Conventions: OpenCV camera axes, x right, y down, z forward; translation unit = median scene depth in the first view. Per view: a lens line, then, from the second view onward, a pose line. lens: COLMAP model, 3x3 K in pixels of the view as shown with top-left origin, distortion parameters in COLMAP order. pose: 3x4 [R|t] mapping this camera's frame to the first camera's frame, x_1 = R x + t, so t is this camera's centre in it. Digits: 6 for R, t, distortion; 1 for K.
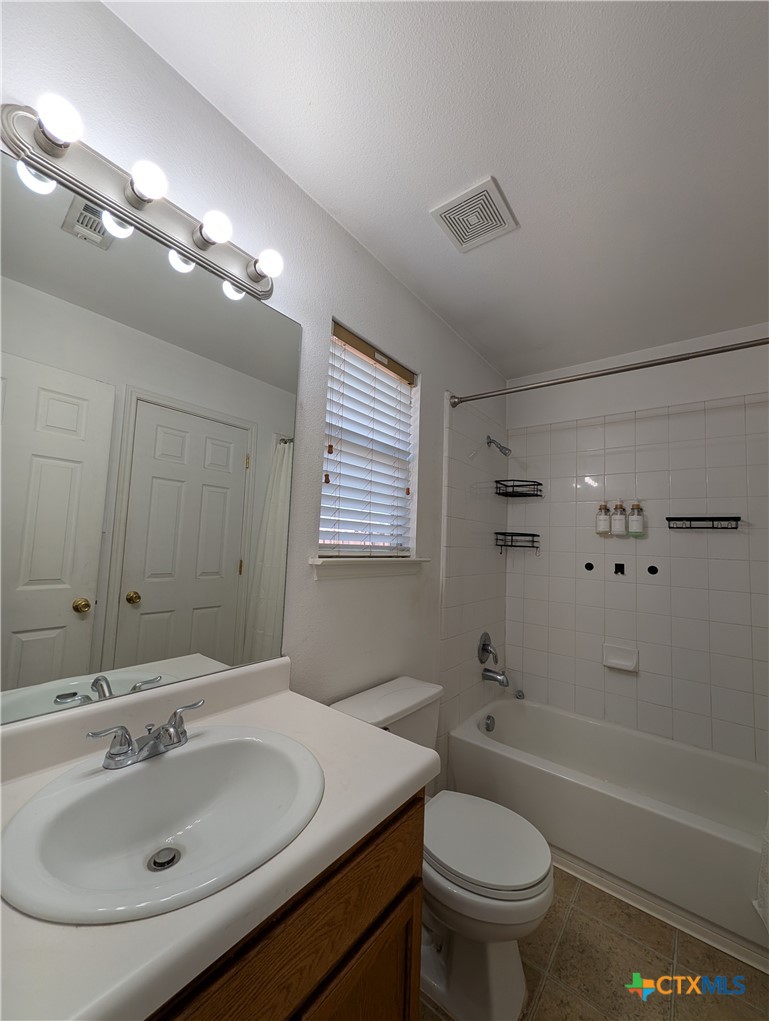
lens RADIAL K [[393.7, 0, 386.9], [0, 393.7, 513.3], [0, 0, 1]] dist [0.005781, -0.000225]
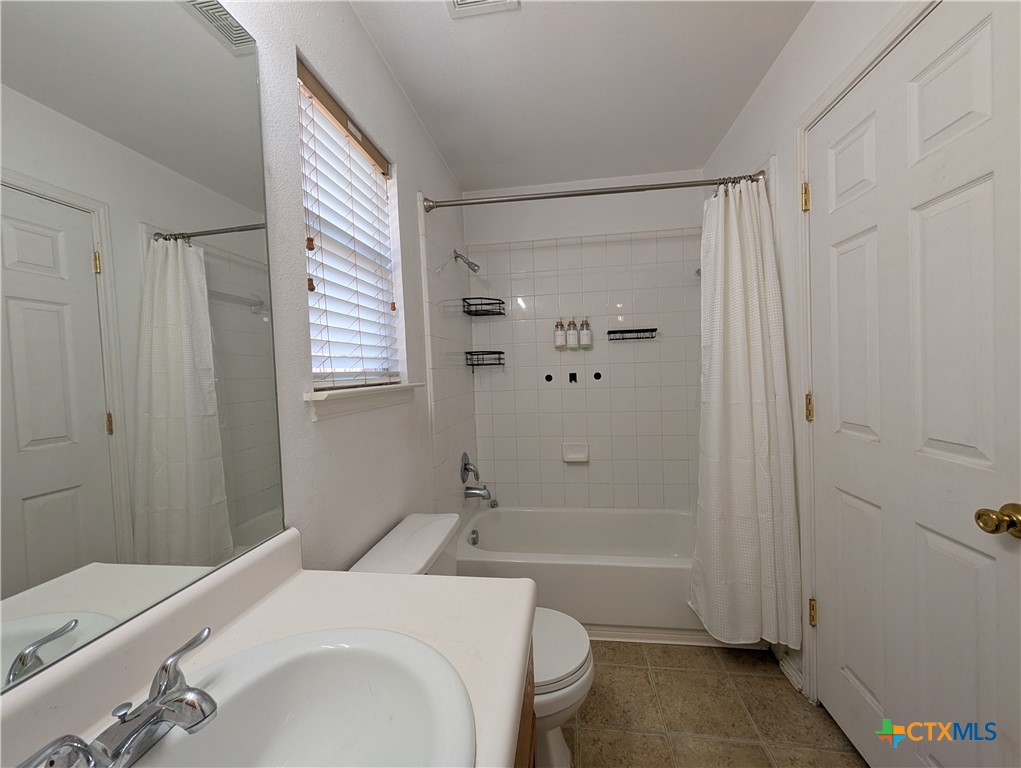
lens RADIAL K [[394.1, 0, 512.8], [0, 394.1, 381.0], [0, 0, 1]] dist [0.001685, 0.000244]
pose [[0.864096, -0.087678, 0.495632, -0.140725], [0.033651, 0.992571, 0.116919, 0.011817], [-0.502201, -0.084351, 0.860627, 0.109330]]
